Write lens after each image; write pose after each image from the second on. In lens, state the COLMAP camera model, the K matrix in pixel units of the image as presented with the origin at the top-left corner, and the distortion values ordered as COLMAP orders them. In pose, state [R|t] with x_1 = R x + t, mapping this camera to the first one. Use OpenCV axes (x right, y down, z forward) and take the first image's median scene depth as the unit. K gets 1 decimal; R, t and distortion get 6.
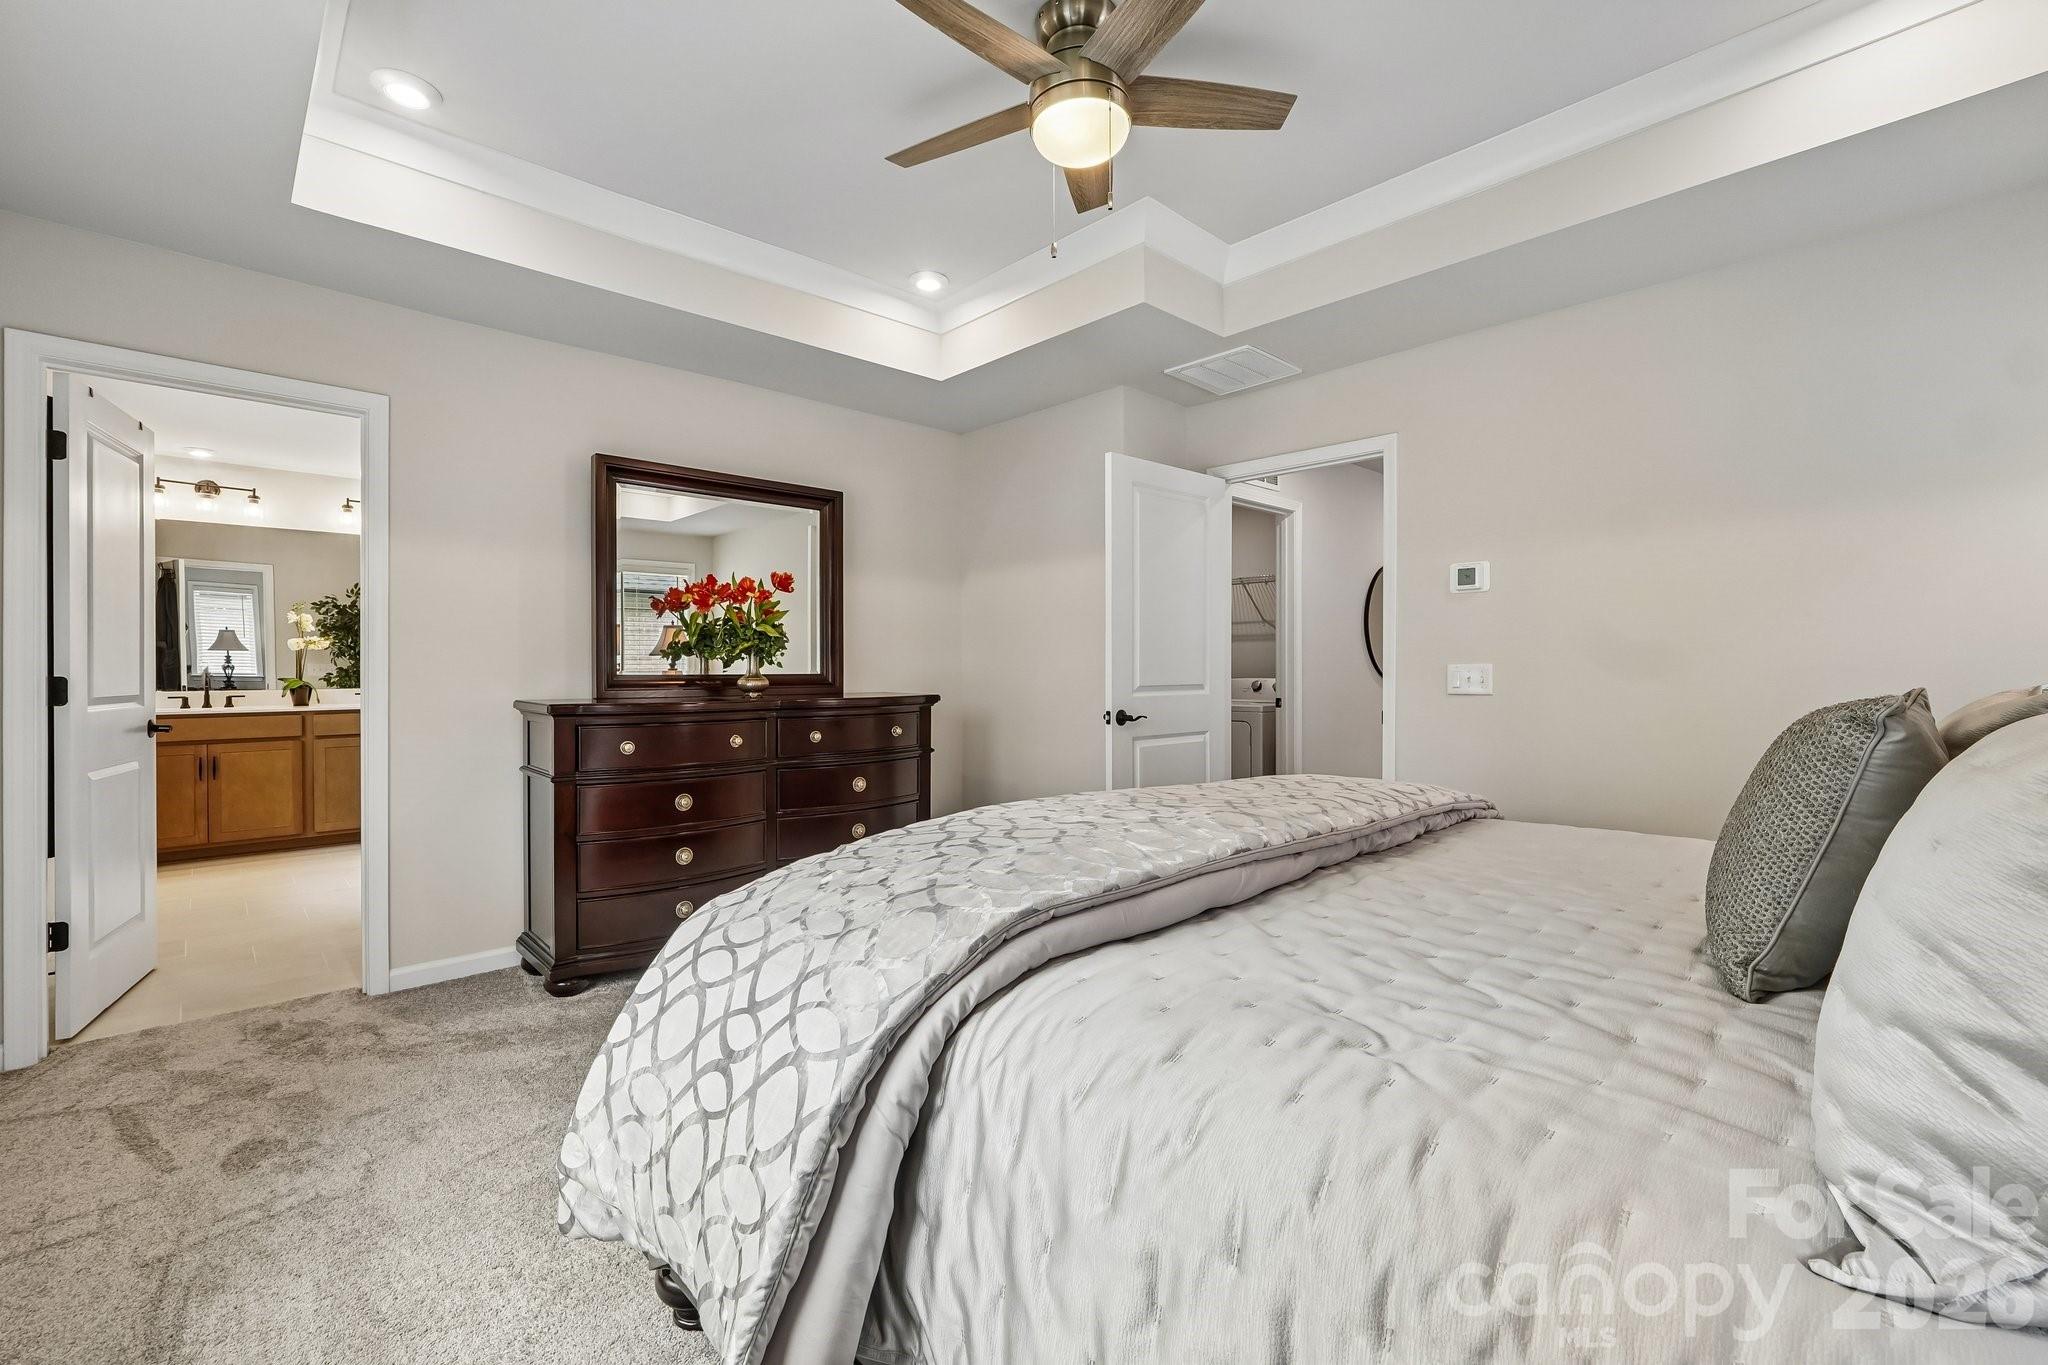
lens RADIAL K [[872.8, 0, 1026.7], [0, 872.8, 686.1], [0, 0, 1]] dist [-0.004164, 0.000905]
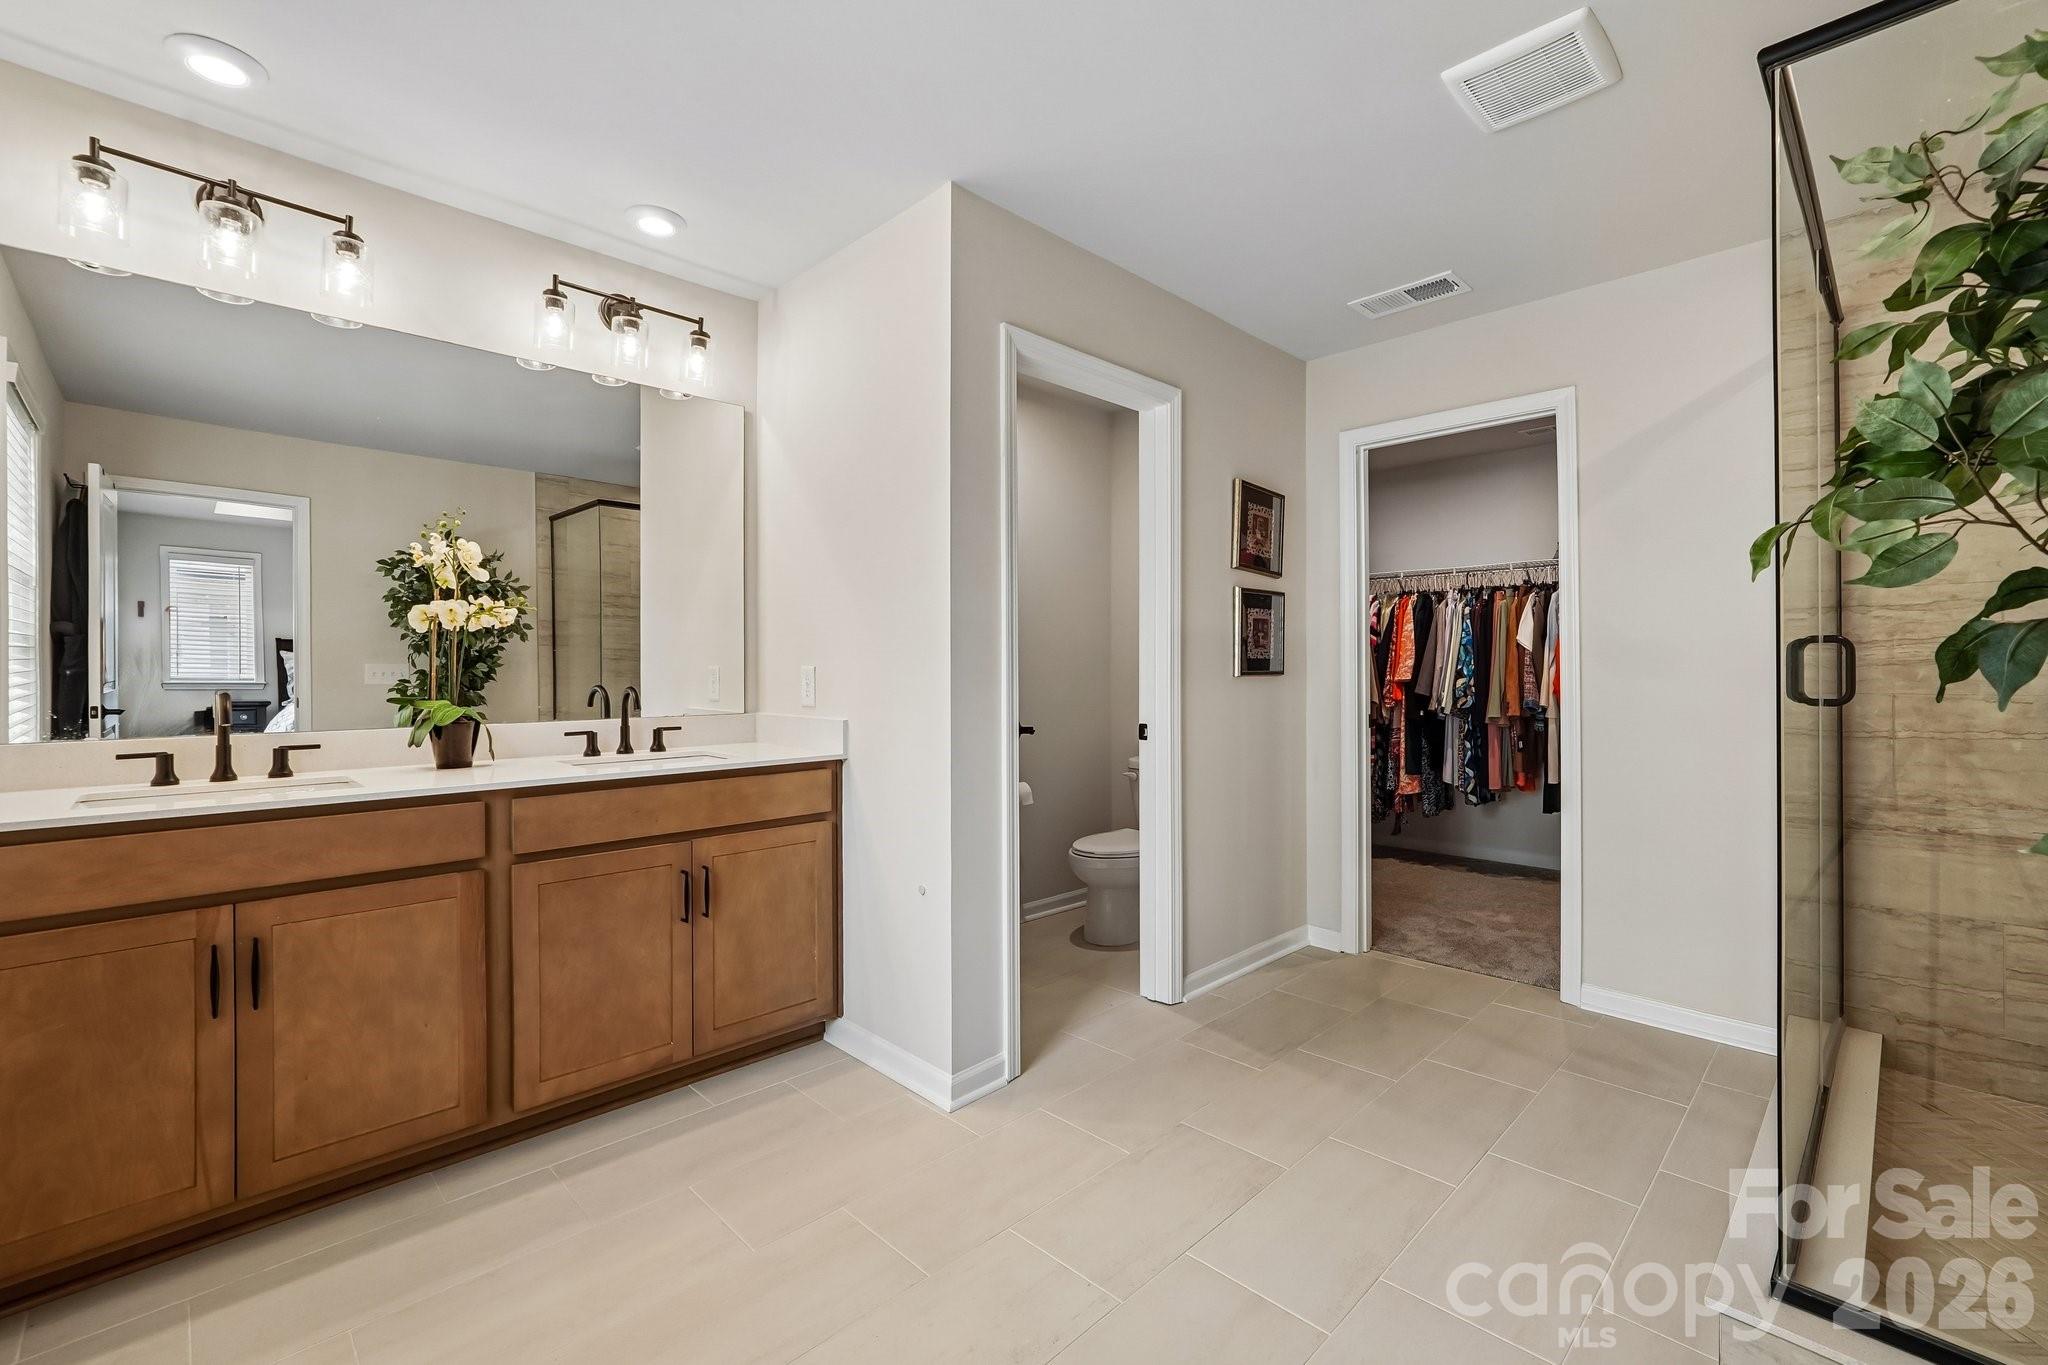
lens RADIAL K [[872.8, 0, 1024.9], [0, 872.8, 667.1], [0, 0, 1]] dist [-0.004164, 0.000905]
pose [[0.999748, -0.010084, 0.020081, -0.599103], [0.010375, 0.999842, -0.014457, -0.016740], [-0.019932, 0.014661, 0.999694, 0.612451]]
